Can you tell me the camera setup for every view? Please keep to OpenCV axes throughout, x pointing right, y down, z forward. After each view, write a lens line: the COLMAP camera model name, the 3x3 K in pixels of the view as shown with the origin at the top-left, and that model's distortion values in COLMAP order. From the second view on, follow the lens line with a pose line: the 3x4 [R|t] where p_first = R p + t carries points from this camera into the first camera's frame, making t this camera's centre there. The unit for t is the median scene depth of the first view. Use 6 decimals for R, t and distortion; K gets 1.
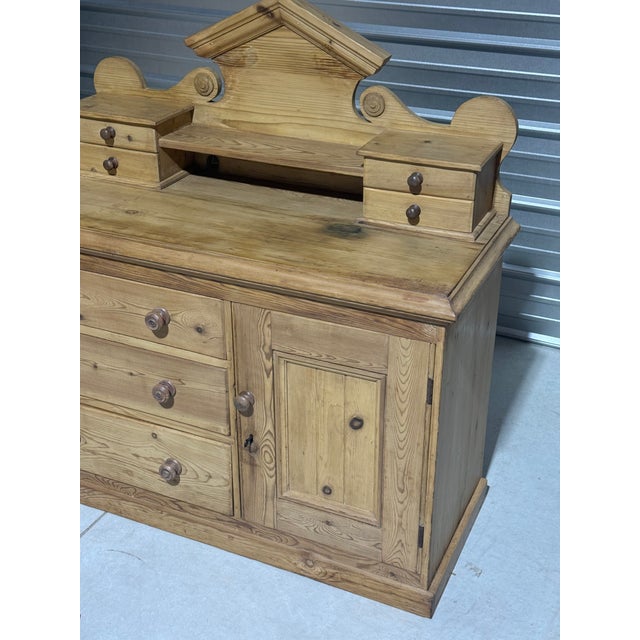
lens RADIAL K [[904.3, 0, 314.3], [0, 904.3, 319.9], [0, 0, 1]] dist [0.120202, 0.000000]
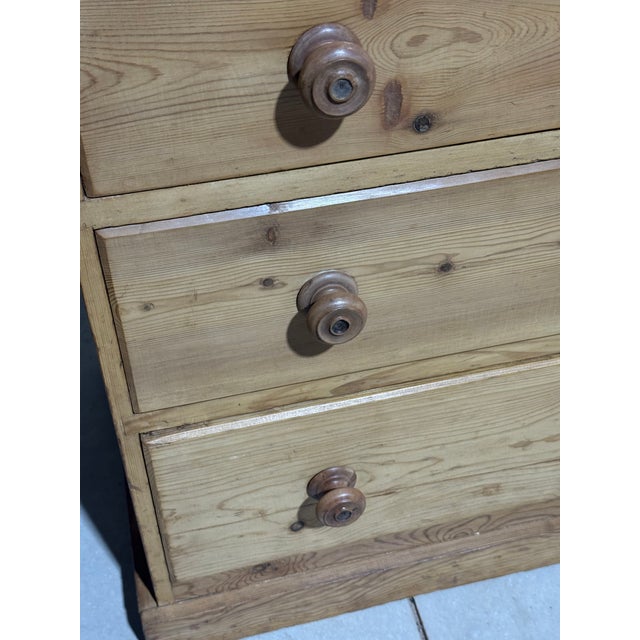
lens RADIAL K [[904.3, 0, 310.8], [0, 904.3, 322.2], [0, 0, 1]] dist [0.120202, 0.000000]
pose [[0.782616, -0.423661, 0.456097, -0.453835], [0.306921, 0.900043, 0.309390, -0.047436], [-0.541583, -0.102148, 0.834418, 0.793356]]
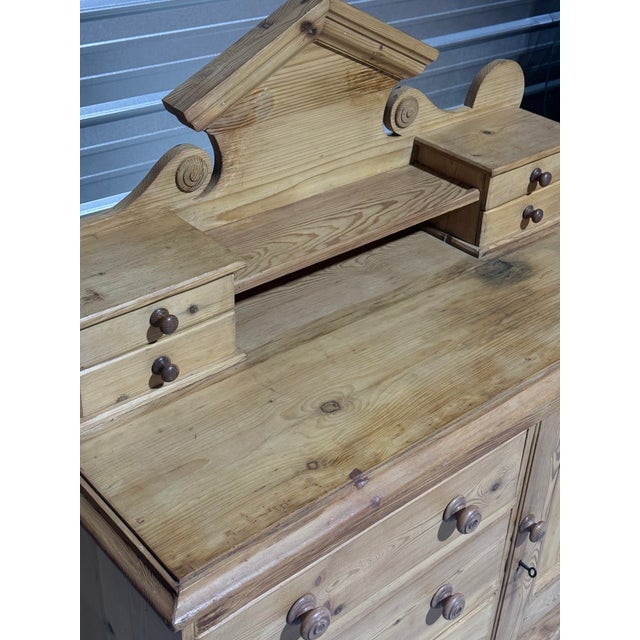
lens RADIAL K [[904.3, 0, 317.4], [0, 904.3, 320.3], [0, 0, 1]] dist [0.120202, 0.000000]
pose [[0.426828, -0.483479, 0.764242, -0.636632], [0.381120, 0.862544, 0.332813, -0.372298], [-0.820101, 0.149214, 0.552422, 0.677236]]
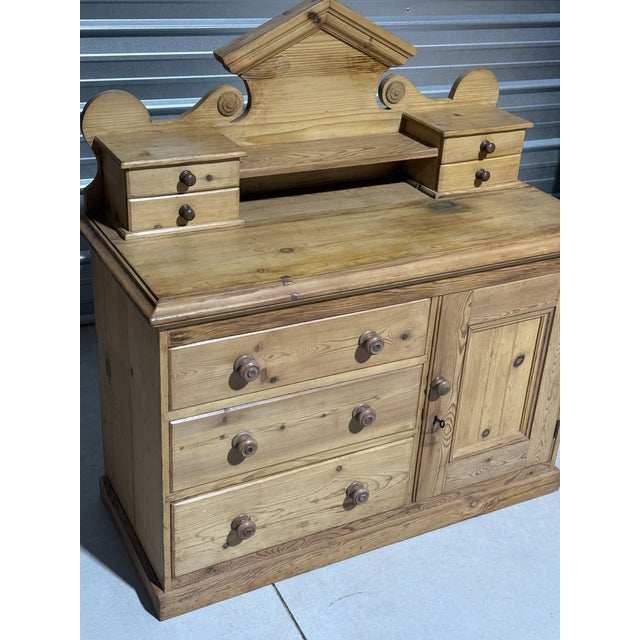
lens RADIAL K [[904.3, 0, 322.6], [0, 904.3, 320.6], [0, 0, 1]] dist [0.120202, 0.000000]
pose [[0.608317, -0.340654, 0.716872, -0.866572], [0.309628, 0.933500, 0.180852, -0.208525], [-0.730808, 0.111948, 0.673341, 0.369660]]
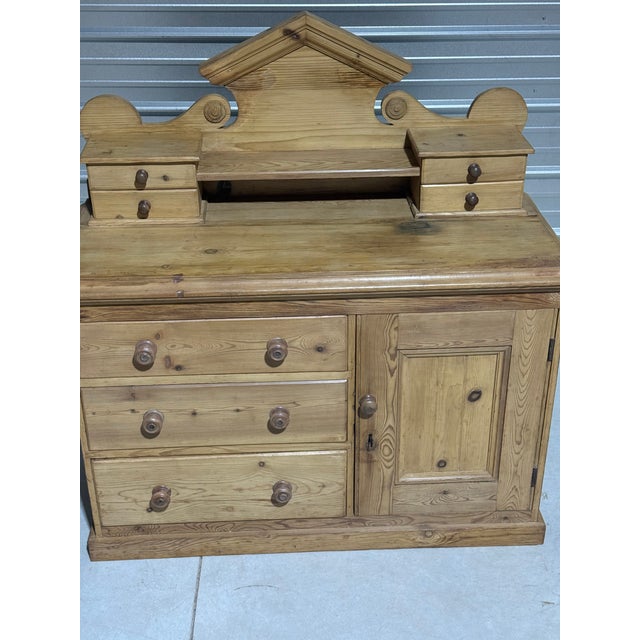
lens RADIAL K [[904.3, 0, 315.7], [0, 904.3, 316.1], [0, 0, 1]] dist [0.120202, 0.000000]
pose [[0.889357, -0.230377, 0.394932, -0.509155], [0.218215, 0.972926, 0.076138, -0.101168], [-0.401780, 0.018466, 0.915550, 0.055586]]
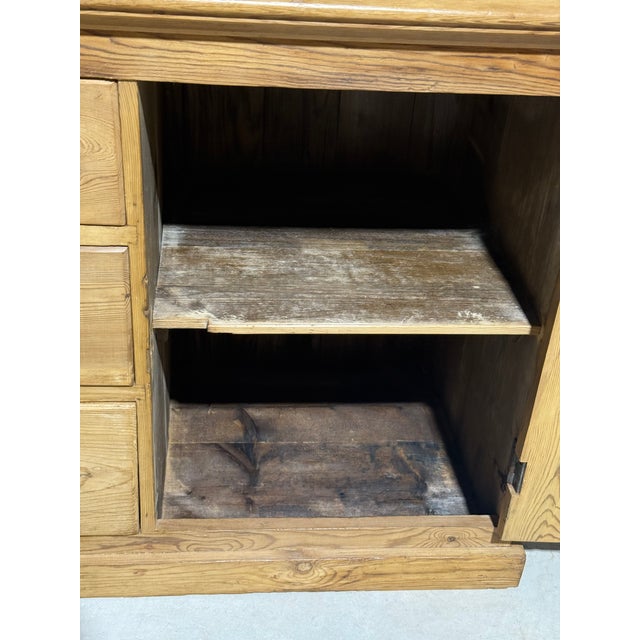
lens RADIAL K [[904.3, 0, 316.0], [0, 904.3, 318.1], [0, 0, 1]] dist [0.120202, 0.000000]
pose [[0.866322, -0.219743, 0.448552, -0.222494], [0.166701, 0.973738, 0.155066, 0.033100], [-0.470847, -0.059563, 0.880202, 0.528483]]
